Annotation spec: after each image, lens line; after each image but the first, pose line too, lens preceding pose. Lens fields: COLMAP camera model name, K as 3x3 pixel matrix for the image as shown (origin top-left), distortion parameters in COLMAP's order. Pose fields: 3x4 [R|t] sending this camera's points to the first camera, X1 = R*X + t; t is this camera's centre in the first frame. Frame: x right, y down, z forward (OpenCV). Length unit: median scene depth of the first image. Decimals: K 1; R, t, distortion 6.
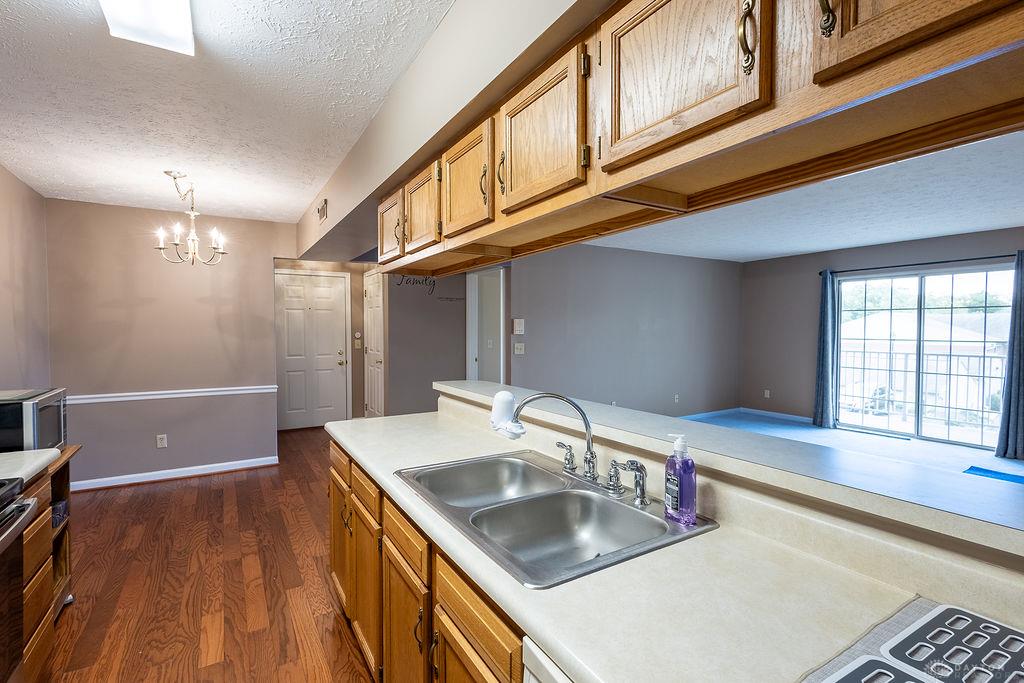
lens RADIAL K [[467.7, 0, 511.1], [0, 467.7, 341.8], [0, 0, 1]] dist [-0.000434, -0.001278]
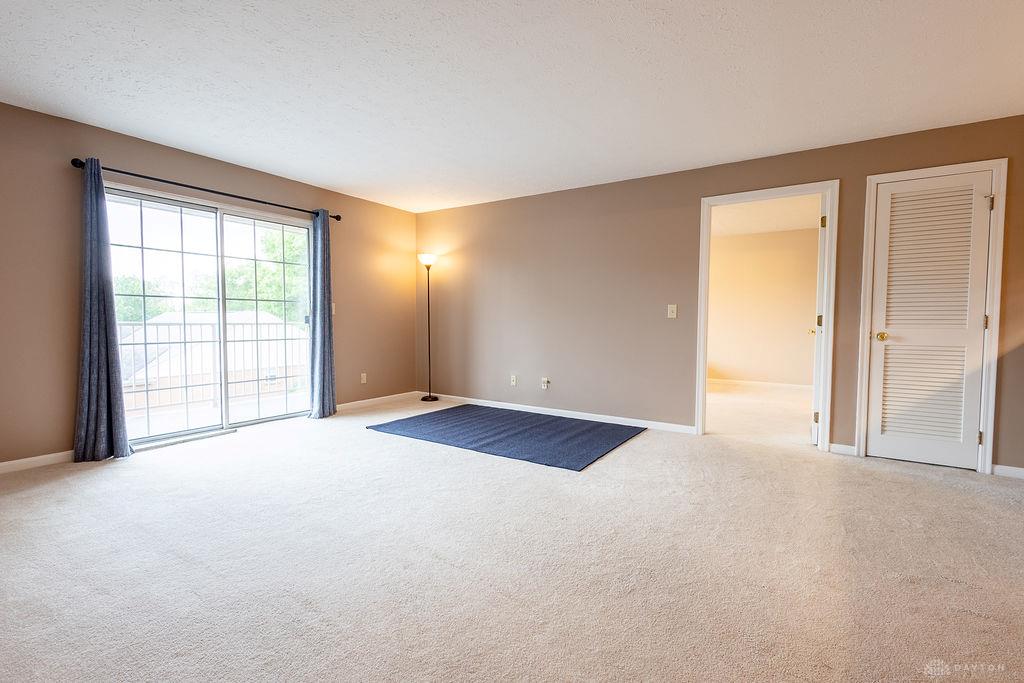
lens RADIAL K [[472.2, 0, 509.9], [0, 472.2, 341.8], [0, 0, 1]] dist [0.002990, -0.000076]
pose [[-0.424847, -0.045705, 0.904111, -0.013006], [0.019865, 0.998013, 0.059787, 0.030021], [-0.905047, 0.043361, -0.423095, 0.916600]]
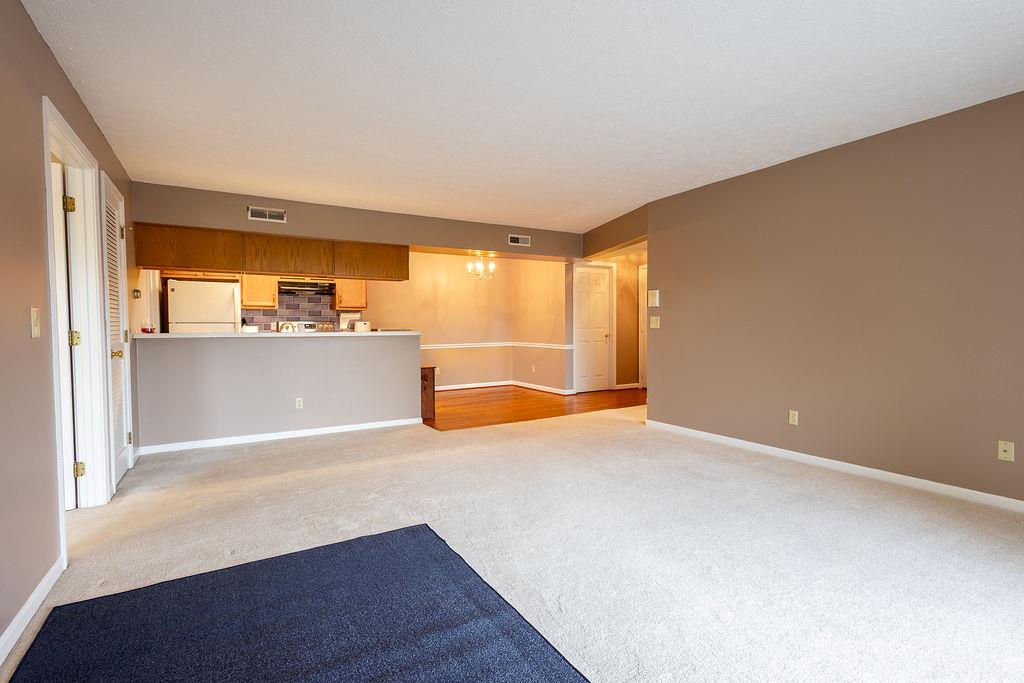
lens RADIAL K [[480.3, 0, 512.9], [0, 480.3, 343.1], [0, 0, 1]] dist [0.012271, -0.005437]
pose [[-0.006574, 0.035694, -0.999341, 0.929219], [-0.021420, 0.999128, 0.035827, 0.025969], [0.999749, 0.021641, -0.005803, 0.690531]]
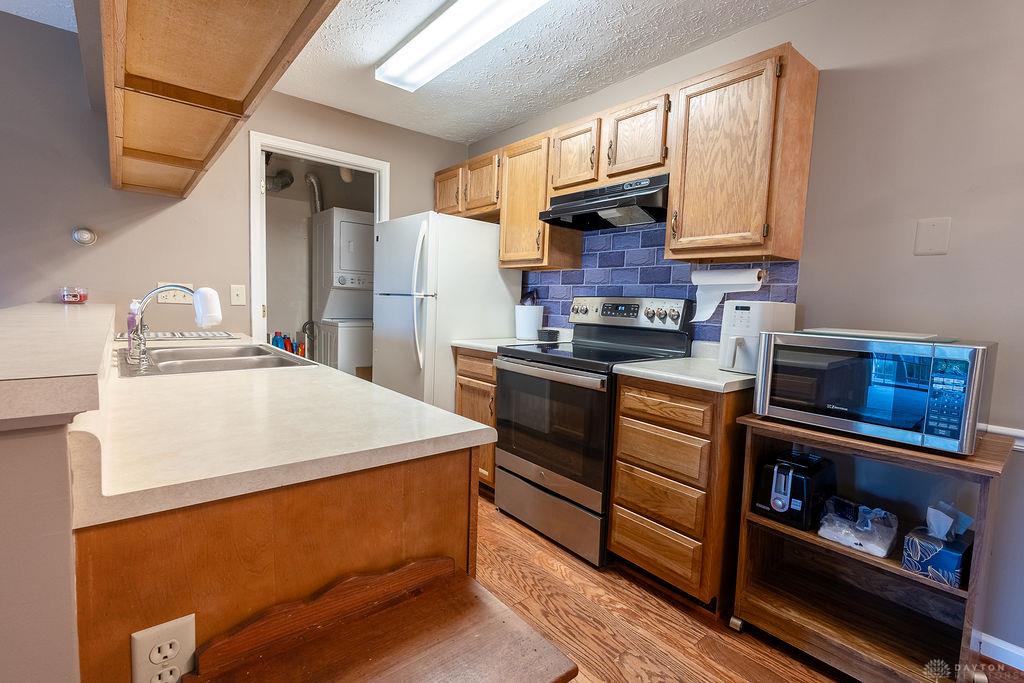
lens RADIAL K [[470.2, 0, 512.9], [0, 470.2, 343.0], [0, 0, 1]] dist [0.002637, -0.001343]
pose [[-0.988494, -0.021328, -0.149752, -0.146691], [-0.038524, 0.992861, 0.112884, 0.022397], [0.146275, 0.117354, -0.982258, 0.585178]]
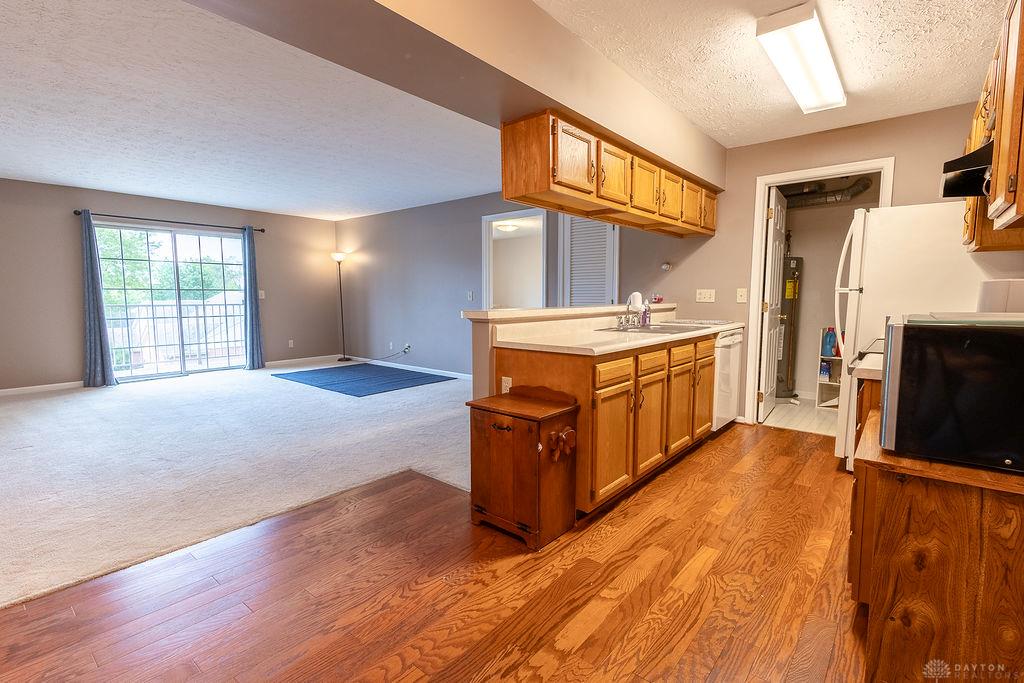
lens RADIAL K [[479.2, 0, 510.0], [0, 479.2, 341.7], [0, 0, 1]] dist [0.005700, -0.001056]
pose [[-0.317238, -0.091225, 0.943948, -0.520516], [0.027407, 0.994065, 0.105279, 0.022536], [-0.947950, 0.059269, -0.312855, 0.609666]]
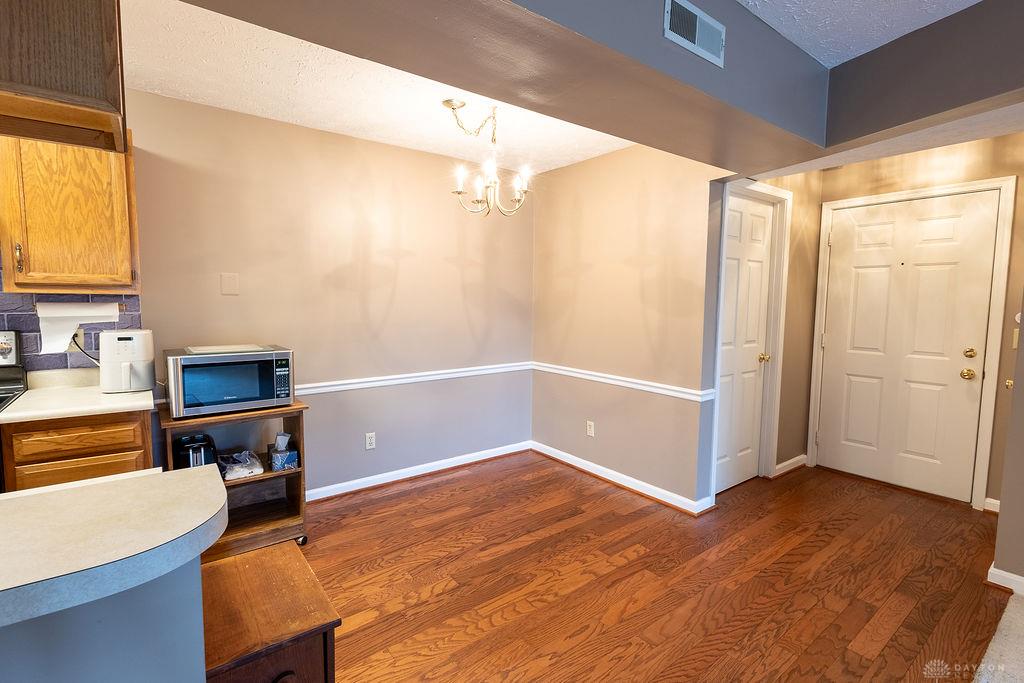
lens RADIAL K [[479.2, 0, 510.0], [0, 479.2, 341.7], [0, 0, 1]] dist [0.005700, -0.001056]
pose [[0.103489, 0.090834, -0.990474, 0.080002], [-0.037425, 0.995472, 0.087382, -0.015758], [0.993926, 0.028025, 0.106419, 0.562526]]
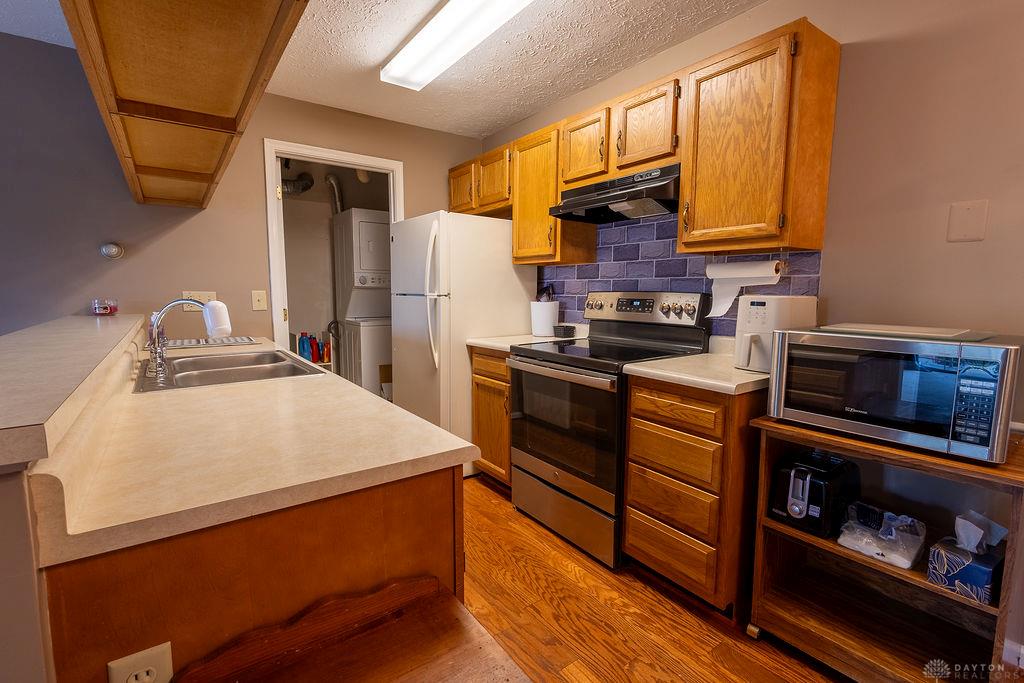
lens RADIAL K [[470.2, 0, 512.9], [0, 470.2, 343.0], [0, 0, 1]] dist [0.002637, -0.001343]
pose [[-0.996502, 0.006044, -0.083351, -0.165153], [-0.005568, 0.990362, 0.138391, 0.012730], [0.083384, 0.138371, -0.986864, 0.582062]]
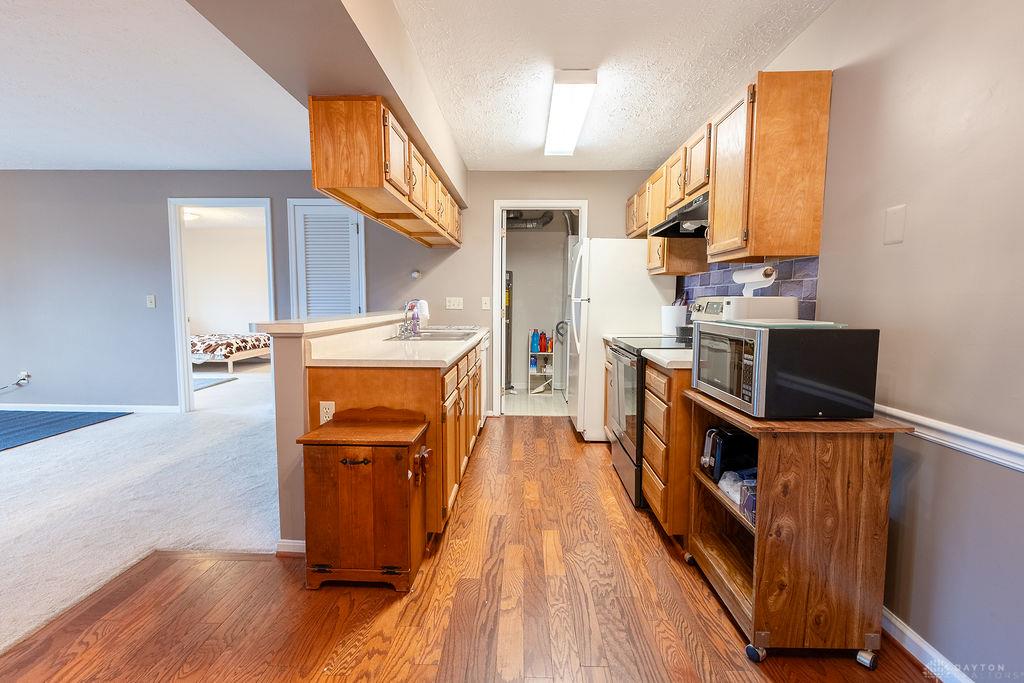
lens RADIAL K [[474.6, 0, 512.2], [0, 474.6, 342.2], [0, 0, 1]] dist [0.007777, -0.000002]
pose [[-0.840444, -0.051529, 0.539443, -0.415449], [0.009149, 0.993977, 0.109202, 0.016917], [-0.541822, 0.096714, -0.834911, 0.705883]]
